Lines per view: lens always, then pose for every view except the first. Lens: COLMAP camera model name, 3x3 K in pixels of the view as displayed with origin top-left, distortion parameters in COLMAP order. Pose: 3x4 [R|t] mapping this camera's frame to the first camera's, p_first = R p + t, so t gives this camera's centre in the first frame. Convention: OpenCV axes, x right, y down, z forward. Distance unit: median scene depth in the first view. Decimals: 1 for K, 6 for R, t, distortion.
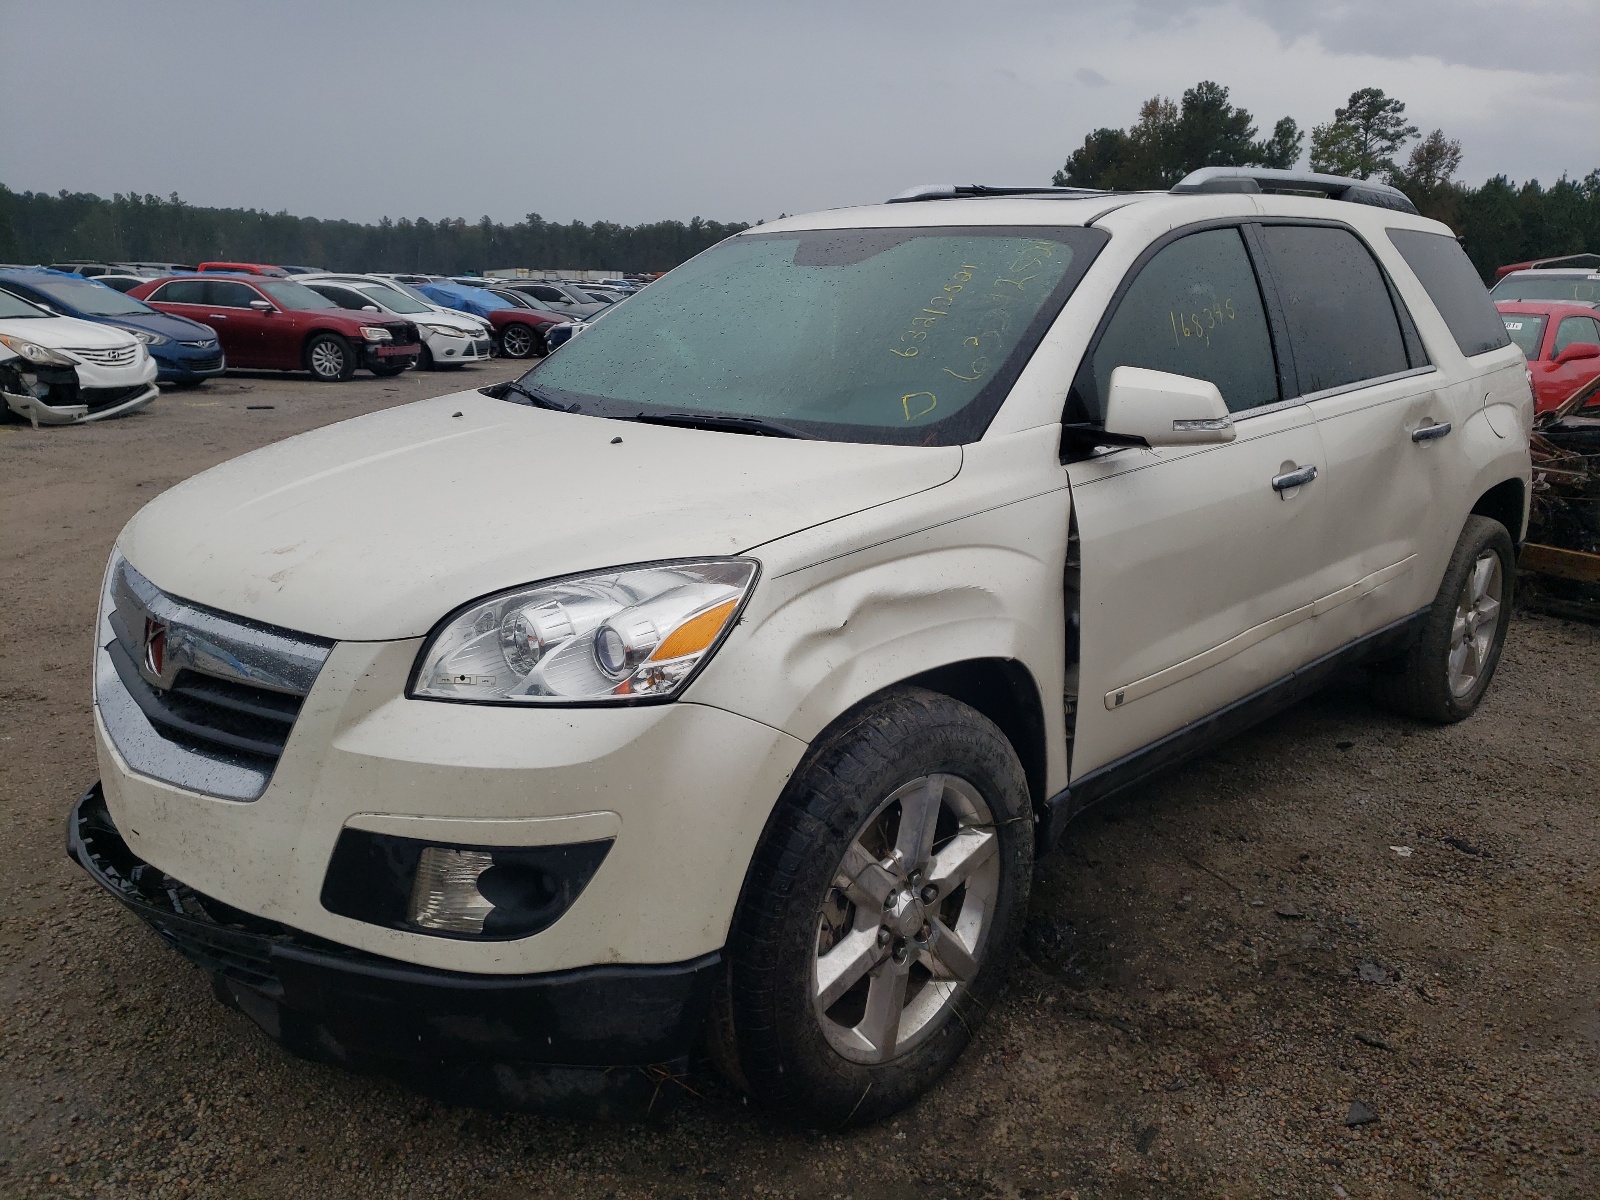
lens RADIAL K [[1206.0, 0, 791.5], [0, 1206.0, 591.9], [0, 0, 1]] dist [0.040764, -0.037224]
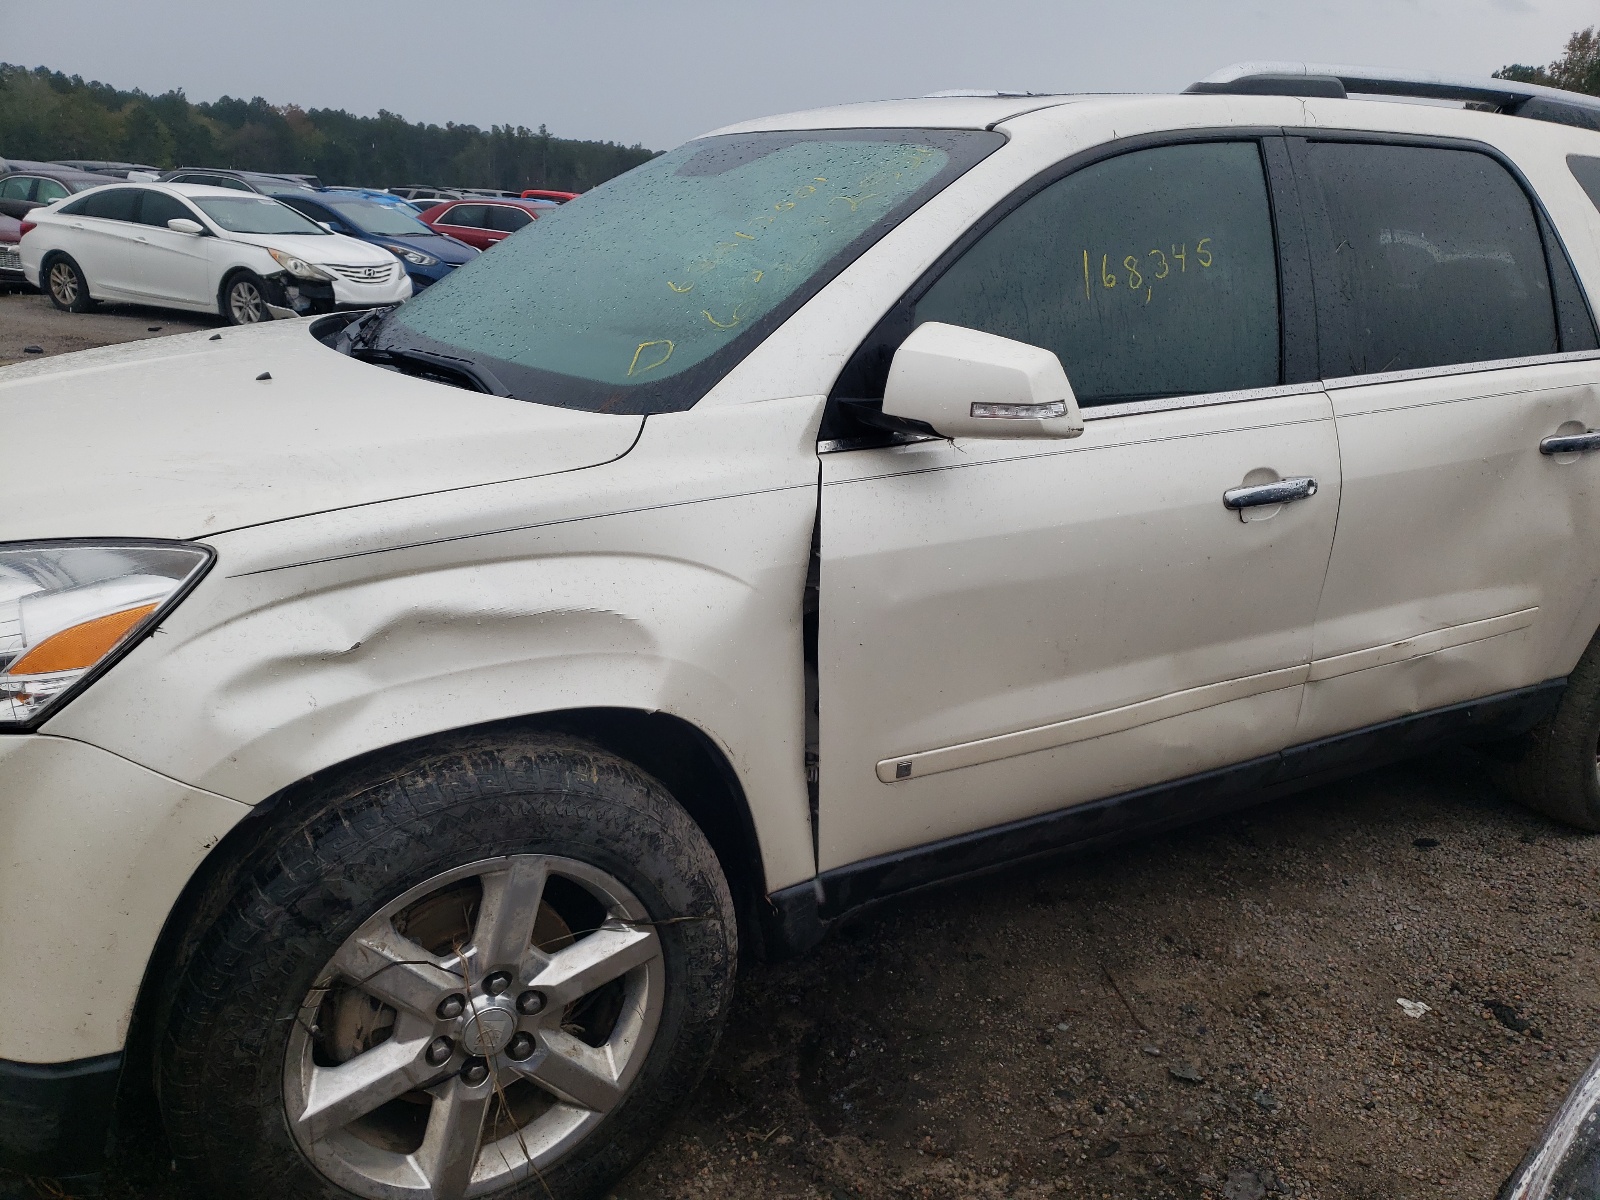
lens RADIAL K [[1206.0, 0, 799.5], [0, 1206.0, 614.1], [0, 0, 1]] dist [0.040764, -0.037224]
pose [[0.967531, 0.107255, -0.228868, 0.399110], [-0.093139, 0.993072, 0.071644, -0.060604], [0.234967, -0.048001, 0.970817, 0.287123]]
